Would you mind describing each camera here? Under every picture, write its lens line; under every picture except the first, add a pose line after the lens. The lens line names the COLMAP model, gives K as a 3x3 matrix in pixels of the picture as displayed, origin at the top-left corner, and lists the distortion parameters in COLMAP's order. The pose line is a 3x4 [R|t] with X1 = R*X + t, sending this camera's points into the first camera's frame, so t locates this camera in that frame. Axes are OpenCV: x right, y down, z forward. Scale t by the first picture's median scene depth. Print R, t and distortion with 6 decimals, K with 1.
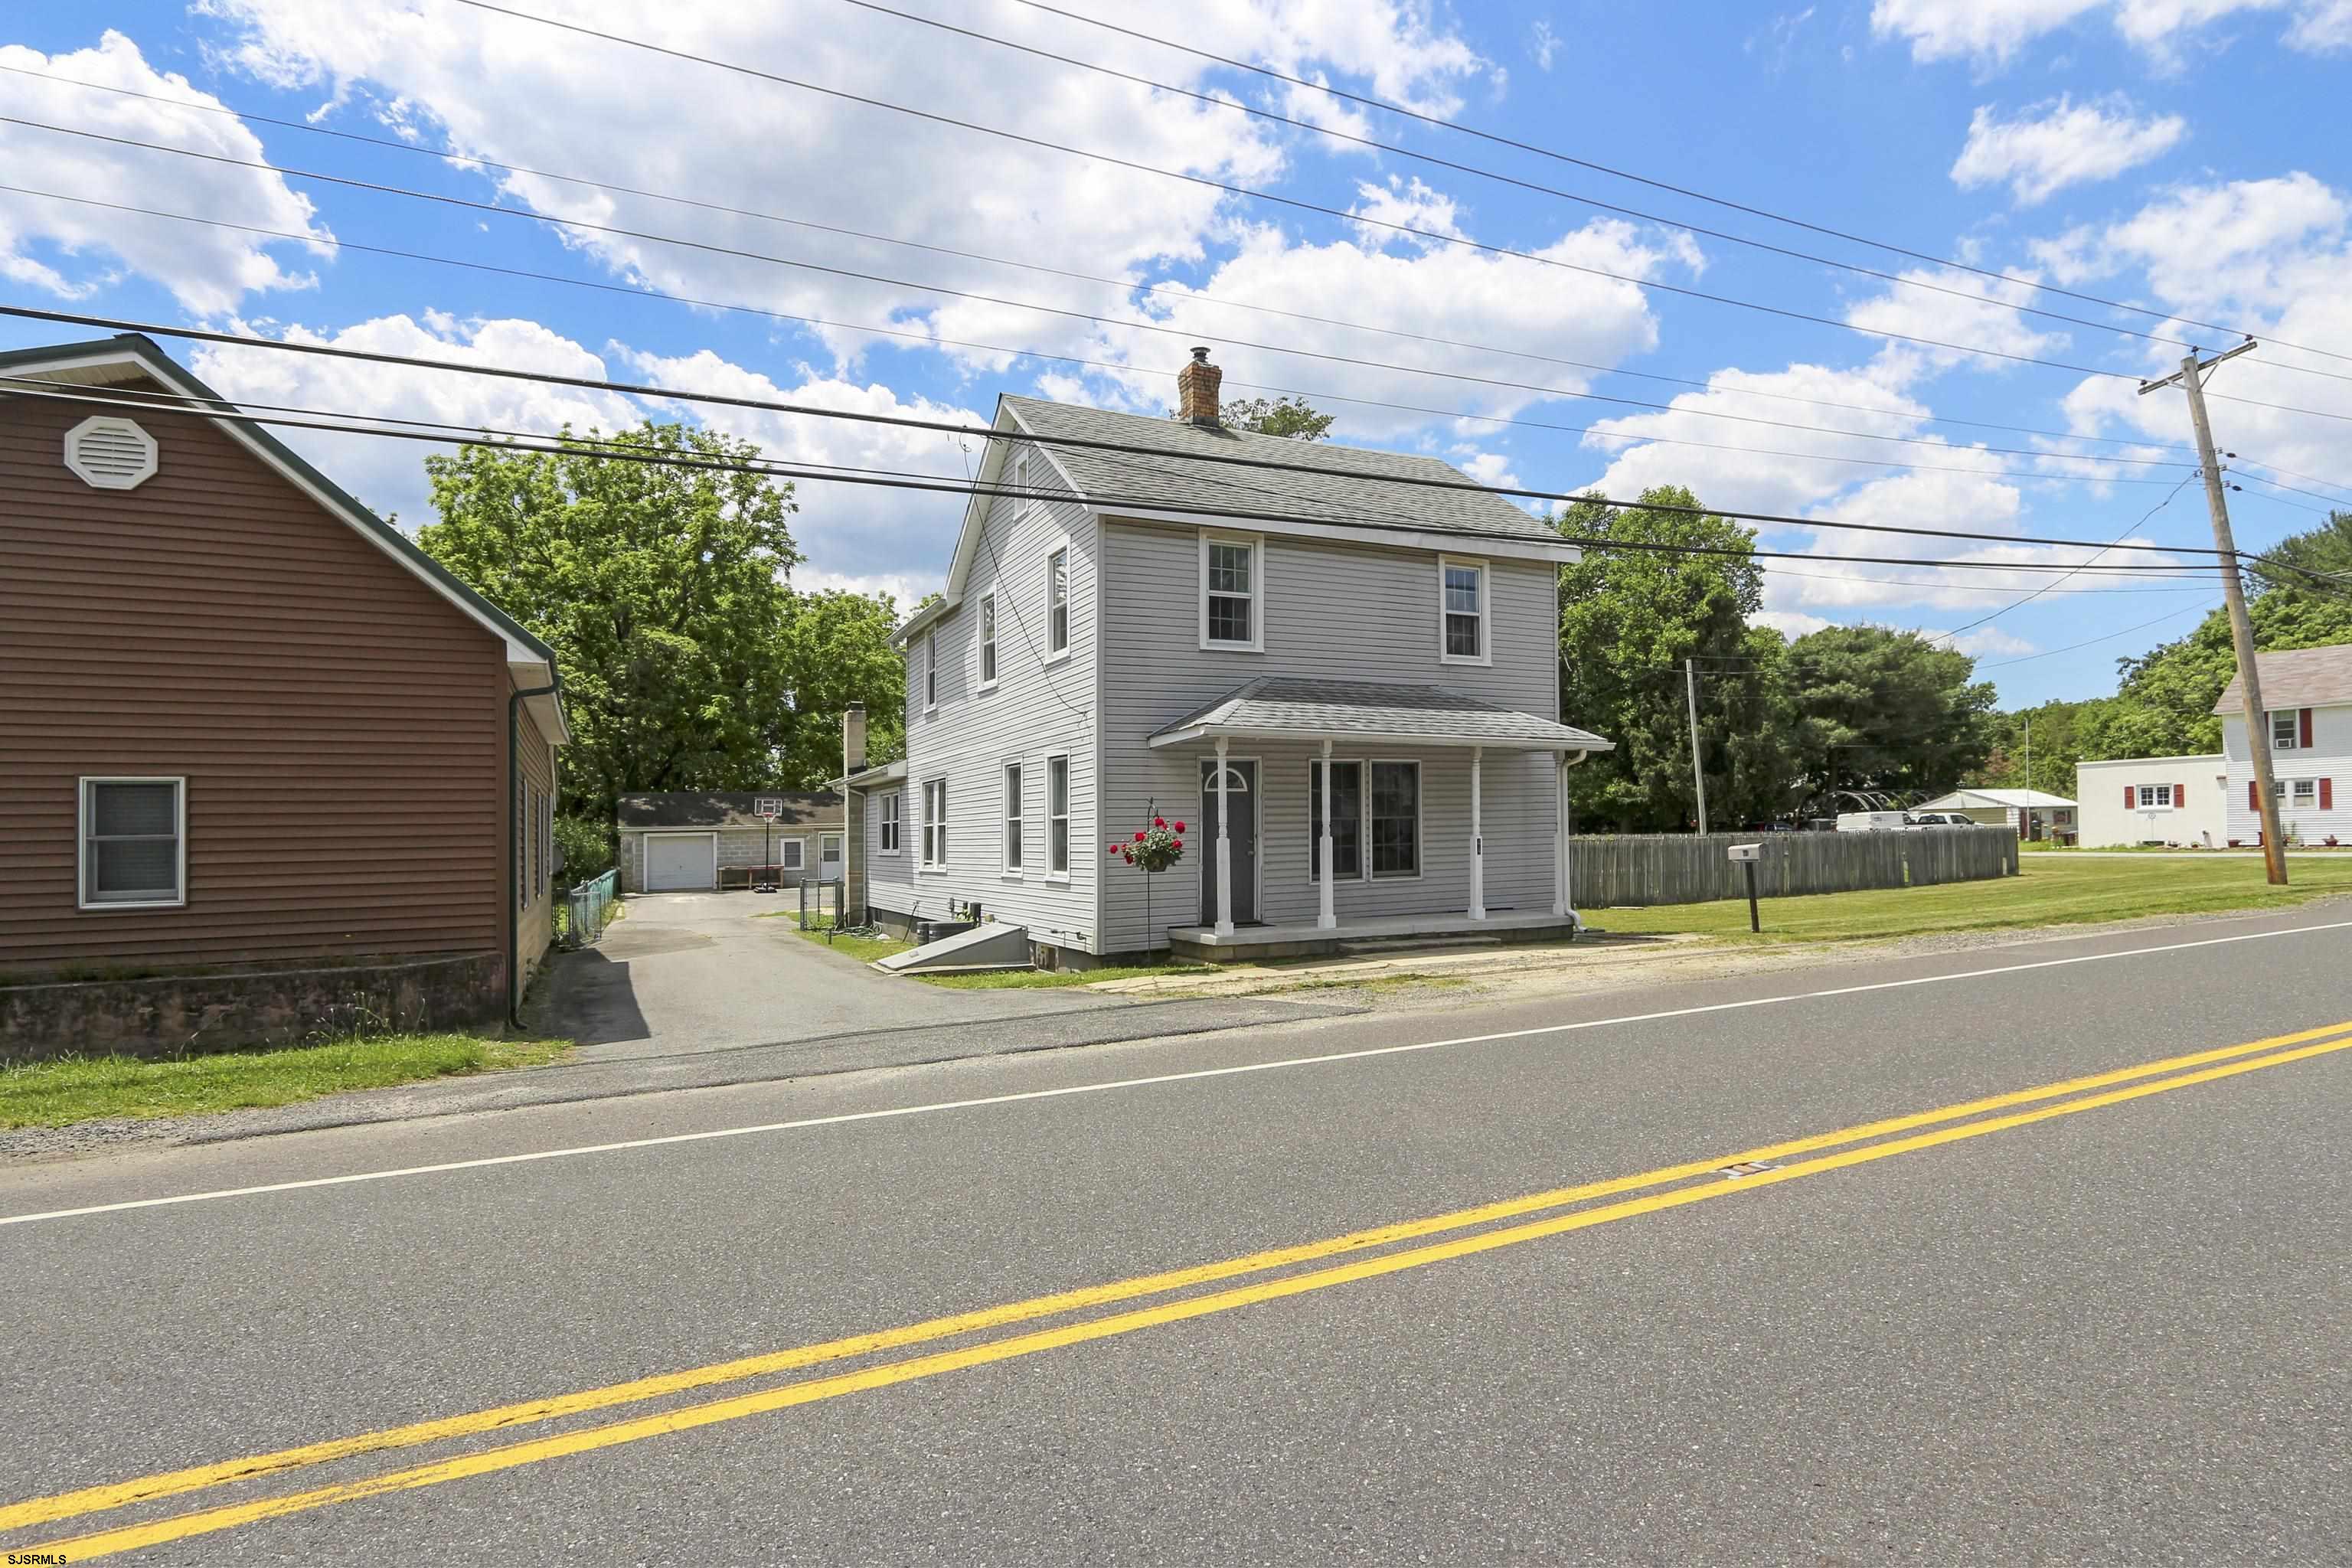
lens RADIAL K [[1132.9, 0, 1176.0], [0, 1132.9, 784.0], [0, 0, 1]] dist [-0.013227, 0.000163]
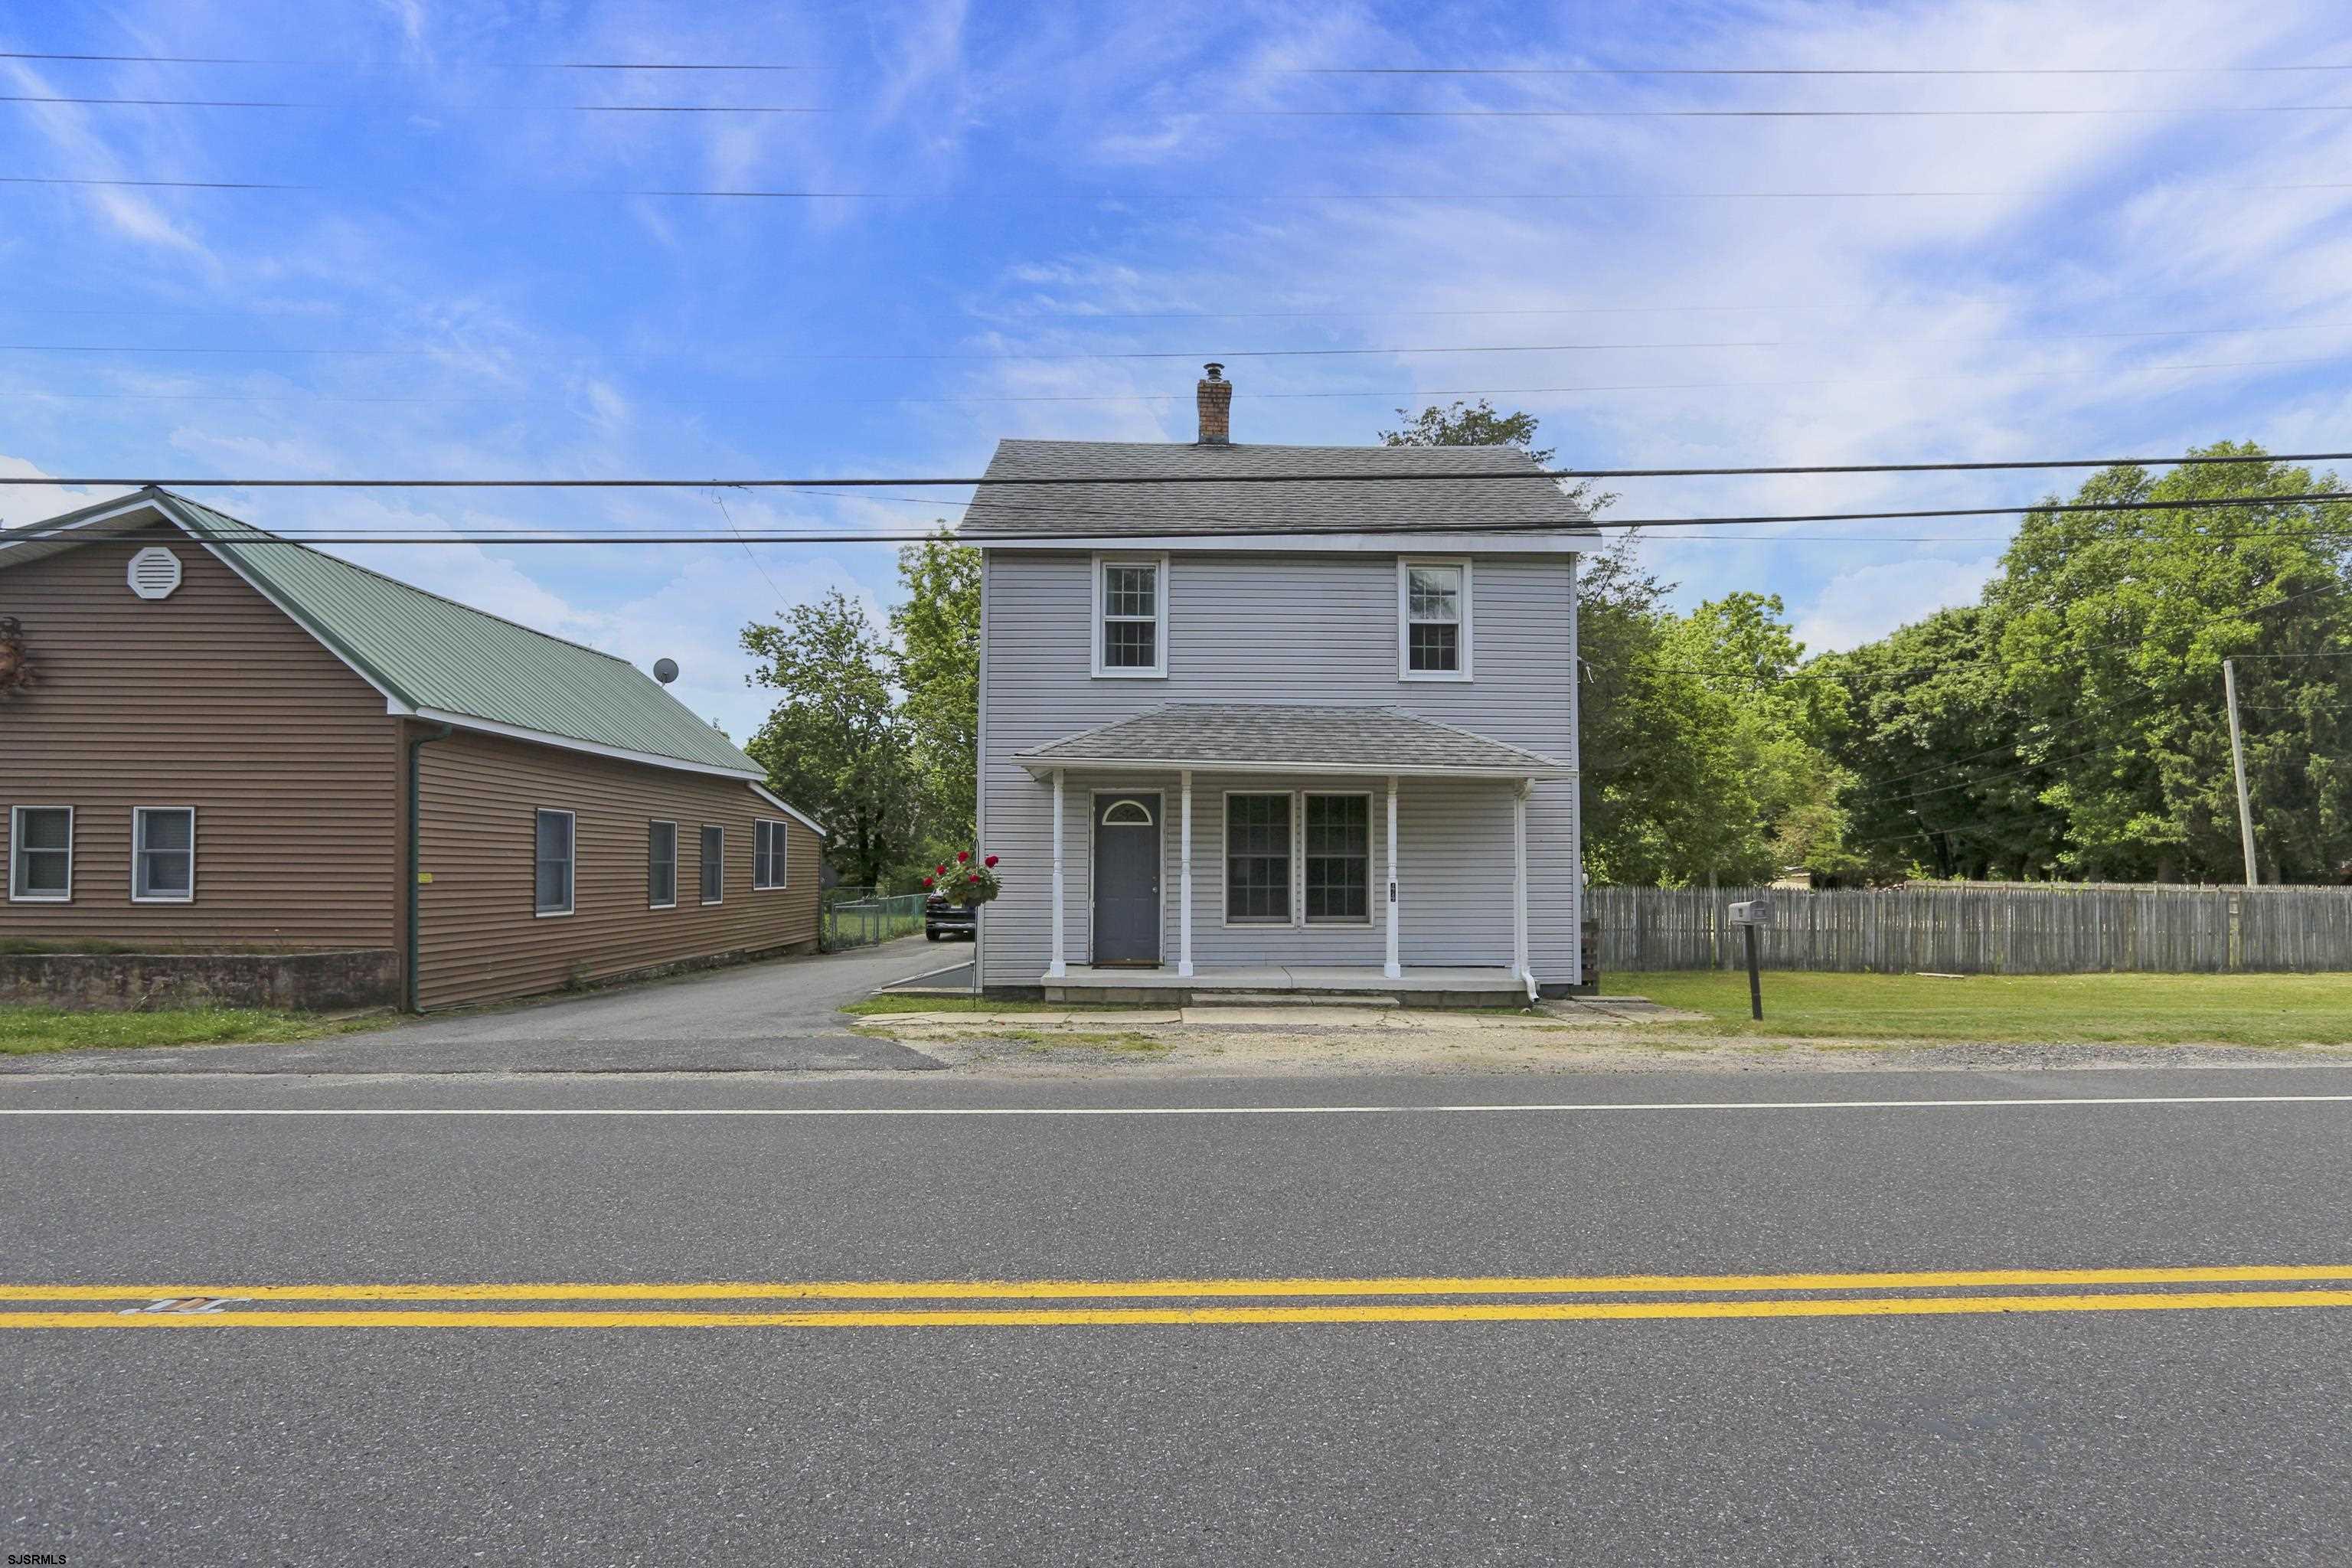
lens RADIAL K [[1082.4, 0, 1178.1], [0, 1082.4, 807.7], [0, 0, 1]] dist [-0.012806, -0.000203]
pose [[0.915234, 0.002700, -0.402913, 0.200617], [-0.005498, 0.999968, -0.005786, -0.001278], [0.402885, 0.007511, 0.915220, 0.081652]]
